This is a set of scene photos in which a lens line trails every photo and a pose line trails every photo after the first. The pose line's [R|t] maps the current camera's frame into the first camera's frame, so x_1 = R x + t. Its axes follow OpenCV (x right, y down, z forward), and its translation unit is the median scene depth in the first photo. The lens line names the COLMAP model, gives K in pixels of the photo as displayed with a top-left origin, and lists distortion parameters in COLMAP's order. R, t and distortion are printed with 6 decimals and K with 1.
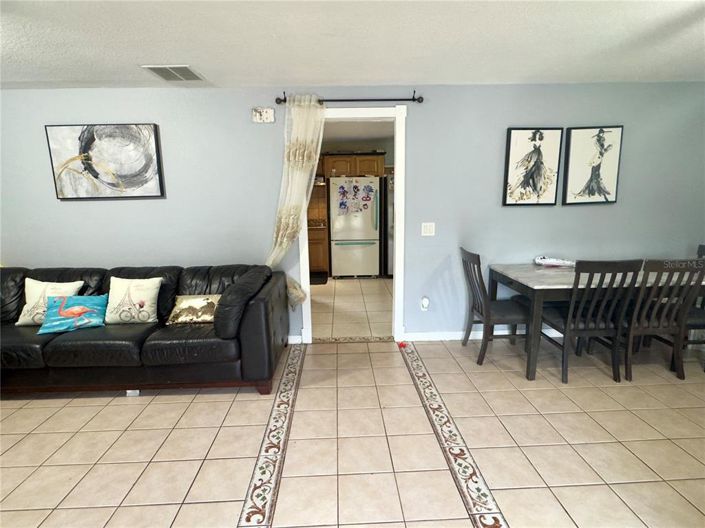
lens RADIAL K [[363.6, 0, 351.5], [0, 363.6, 263.9], [0, 0, 1]] dist [-0.004705, 0.000415]
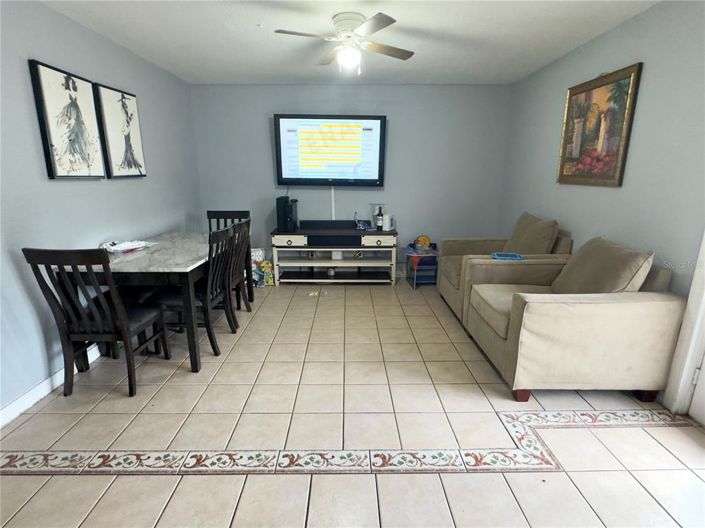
lens RADIAL K [[363.6, 0, 350.1], [0, 363.6, 263.5], [0, 0, 1]] dist [-0.004705, 0.000415]
pose [[0.028777, -0.221309, 0.974779, -0.276038], [0.174499, 0.961321, 0.213102, -0.056845], [-0.984237, 0.163966, 0.066283, 0.446298]]
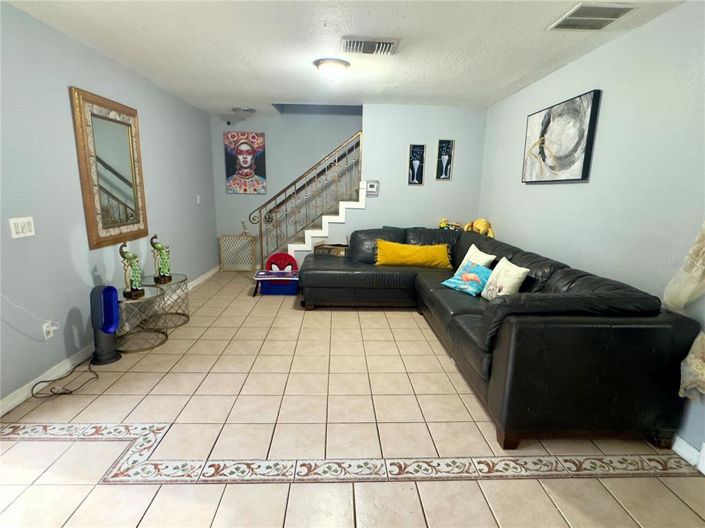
lens RADIAL K [[363.6, 0, 349.9], [0, 363.6, 263.7], [0, 0, 1]] dist [-0.004705, 0.000415]
pose [[-0.003992, 0.219934, -0.975507, 0.331741], [-0.197006, 0.956223, 0.216393, -0.077970], [0.980394, 0.193044, 0.039511, 0.487384]]
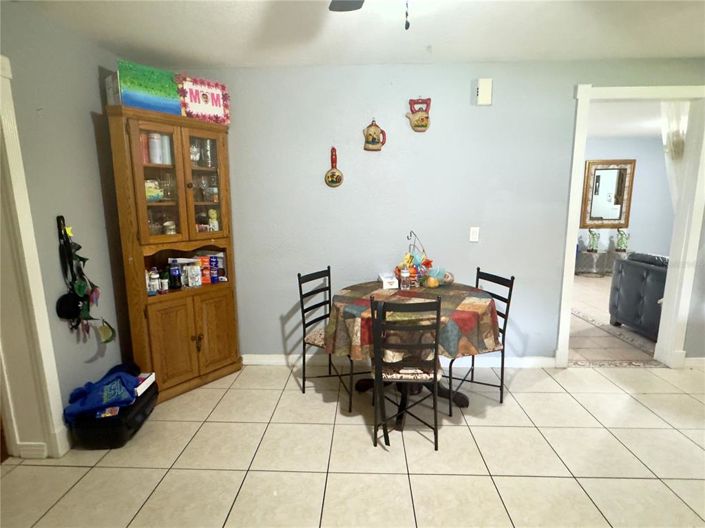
lens RADIAL K [[363.6, 0, 352.6], [0, 363.6, 268.6], [0, 0, 1]] dist [-0.004705, 0.000415]
pose [[-0.997424, 0.021488, 0.068441, 0.610701], [0.044031, 0.936599, 0.347625, -0.352026], [-0.056633, 0.349743, -0.935132, 1.969487]]
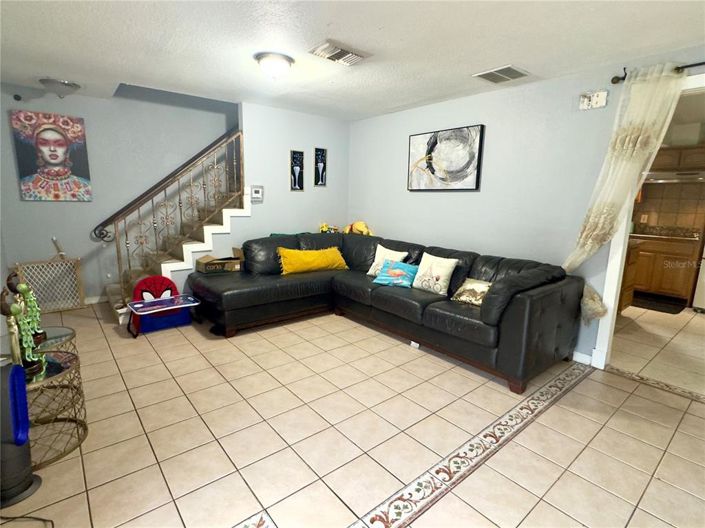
lens RADIAL K [[363.6, 0, 352.0], [0, 363.6, 264.9], [0, 0, 1]] dist [-0.004705, 0.000415]
pose [[0.607084, 0.176225, -0.774850, 0.156334], [-0.172195, 0.981104, 0.088221, 0.009719], [0.775756, 0.079868, 0.625958, 0.018721]]
